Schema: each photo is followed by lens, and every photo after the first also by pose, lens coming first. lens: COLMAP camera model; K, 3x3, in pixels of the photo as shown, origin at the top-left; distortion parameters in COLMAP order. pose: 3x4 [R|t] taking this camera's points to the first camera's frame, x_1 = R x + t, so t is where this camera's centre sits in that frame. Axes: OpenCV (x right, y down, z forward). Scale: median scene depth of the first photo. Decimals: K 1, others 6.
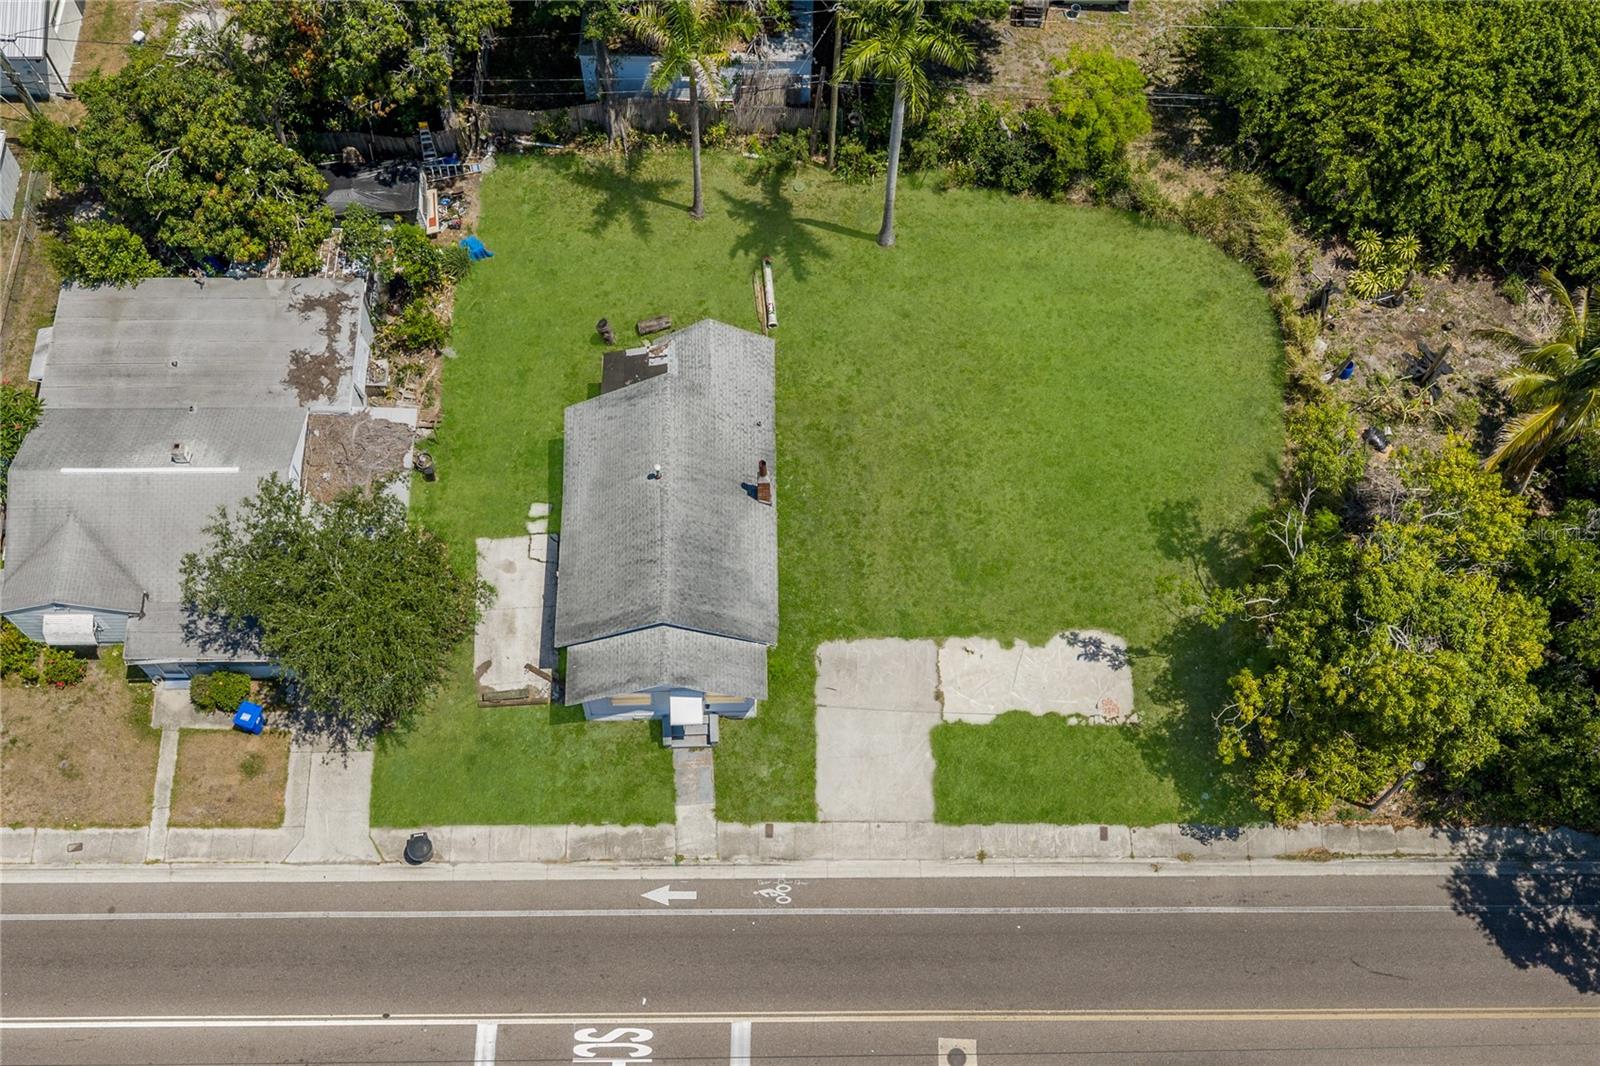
lens RADIAL K [[1700.4, 0, 792.6], [0, 1700.4, 539.5], [0, 0, 1]] dist [0.009609, 0.000000]
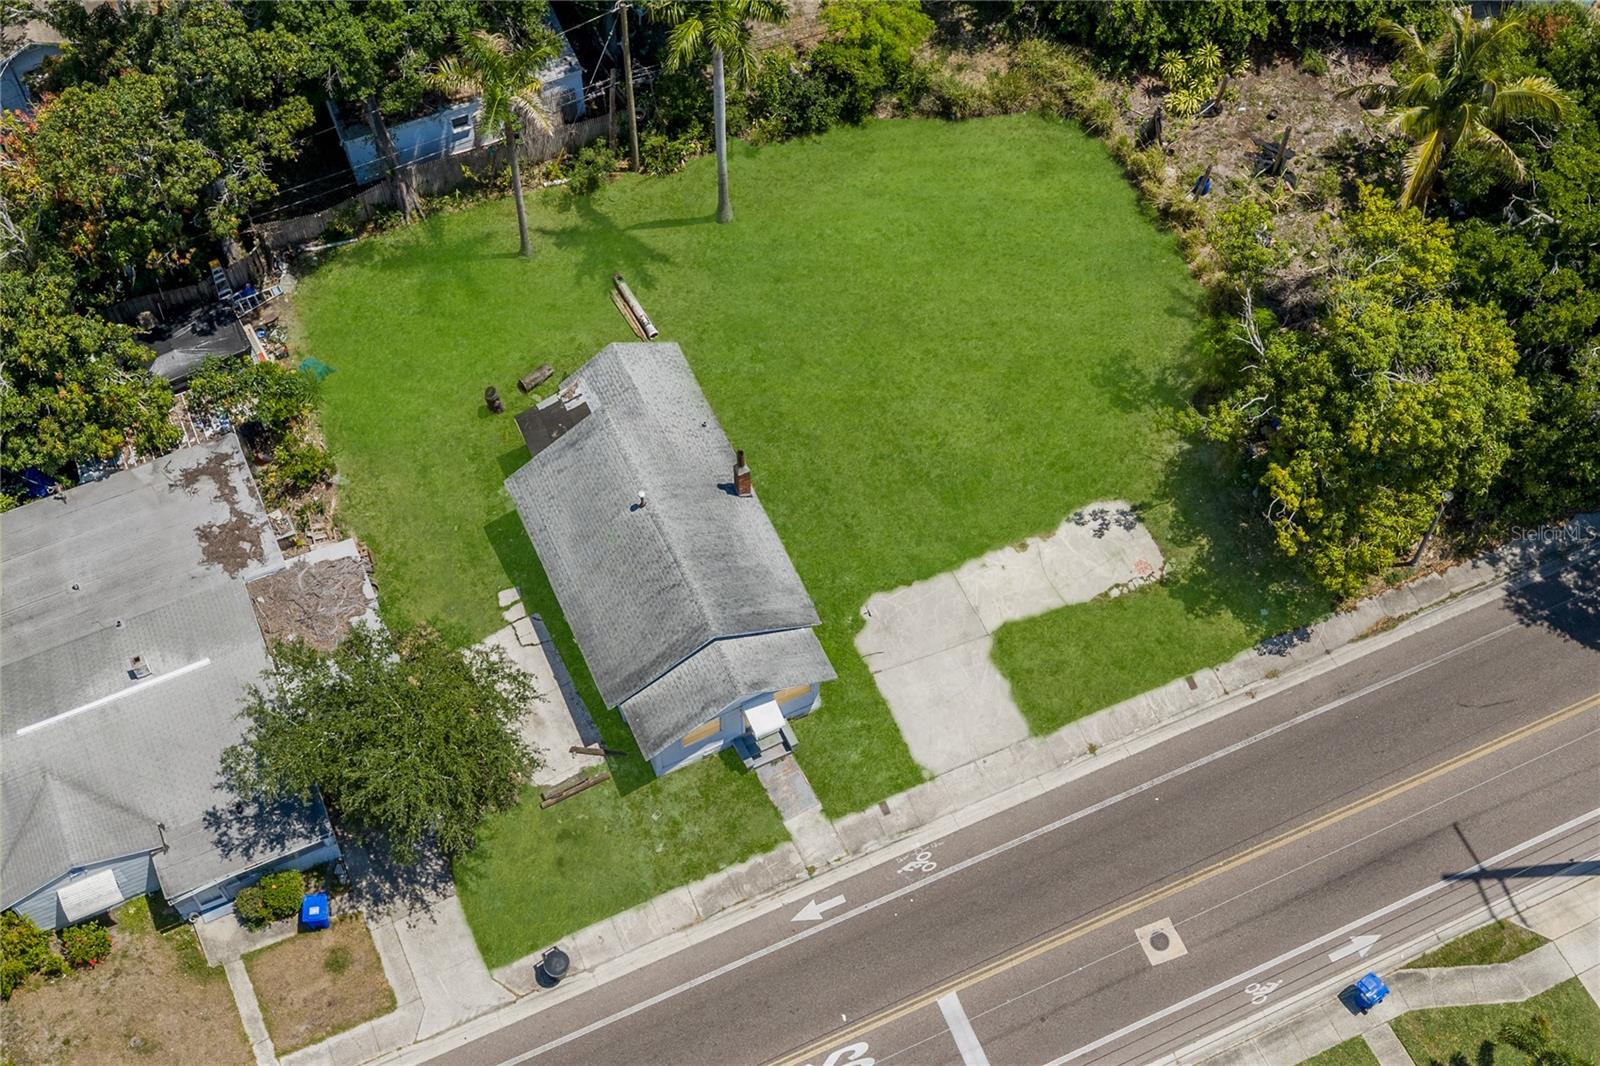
lens RADIAL K [[2153.5, 0, 792.2], [0, 2153.5, 406.3], [0, 0, 1]] dist [0.017629, 0.000000]
pose [[0.915901, -0.340423, 0.212690, -0.232842], [0.362796, 0.928788, -0.075716, 0.032727], [-0.171768, 0.146511, 0.974182, -0.197765]]
